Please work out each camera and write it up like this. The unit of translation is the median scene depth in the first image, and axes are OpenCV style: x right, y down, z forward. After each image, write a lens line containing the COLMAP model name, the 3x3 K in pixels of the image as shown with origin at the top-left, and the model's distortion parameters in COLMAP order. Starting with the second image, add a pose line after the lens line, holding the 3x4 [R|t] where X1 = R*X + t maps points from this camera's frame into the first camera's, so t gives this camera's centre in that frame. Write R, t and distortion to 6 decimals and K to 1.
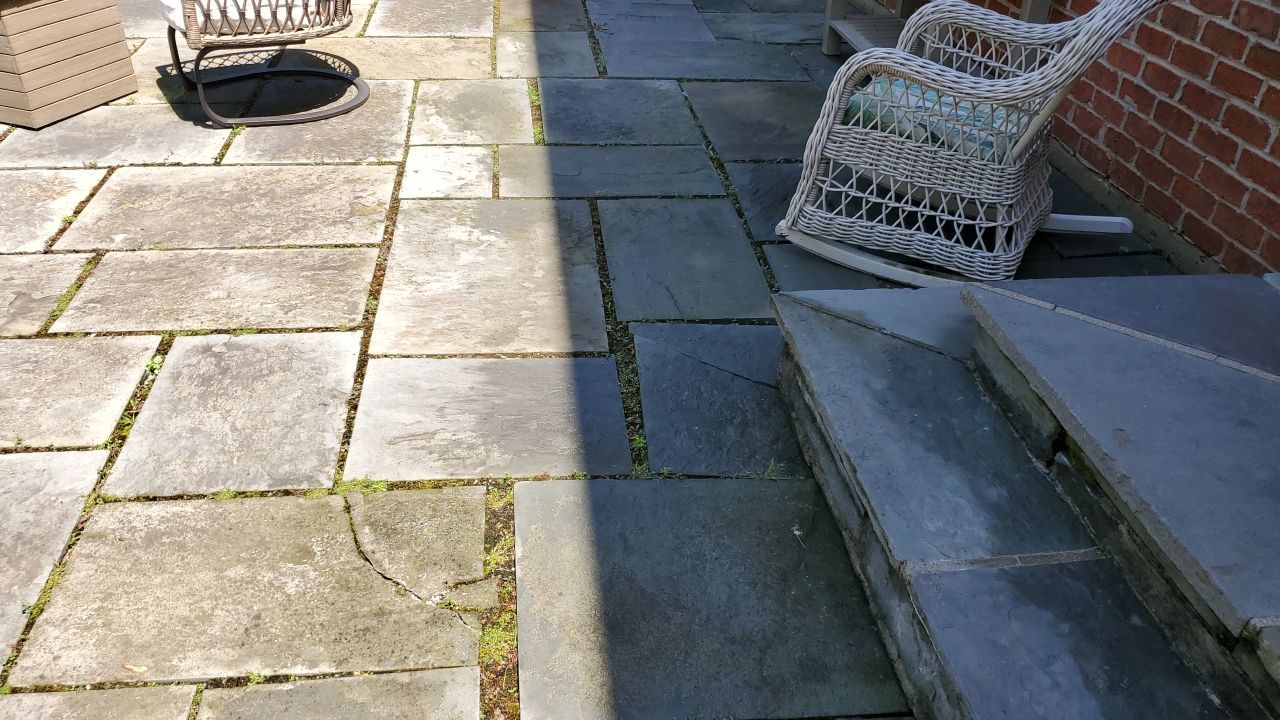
lens RADIAL K [[989.5, 0, 621.5], [0, 989.5, 366.9], [0, 0, 1]] dist [-0.045745, 0.073301]
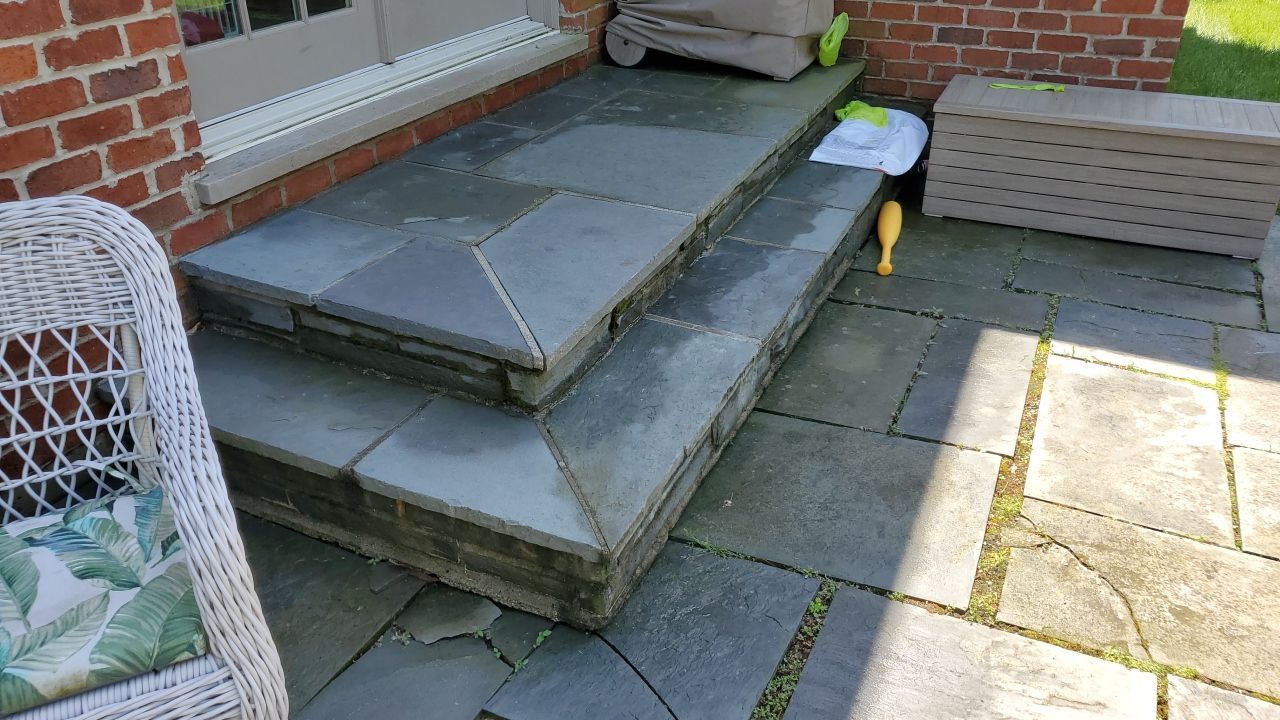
lens RADIAL K [[996.1, 0, 640.0], [0, 996.1, 360.0], [0, 0, 1]] dist [0.040401, -0.008069]
pose [[-0.862805, -0.272285, 0.425944, -0.136737], [0.256431, 0.490396, 0.832920, -0.666828], [-0.435673, 0.827872, -0.353294, 0.939616]]
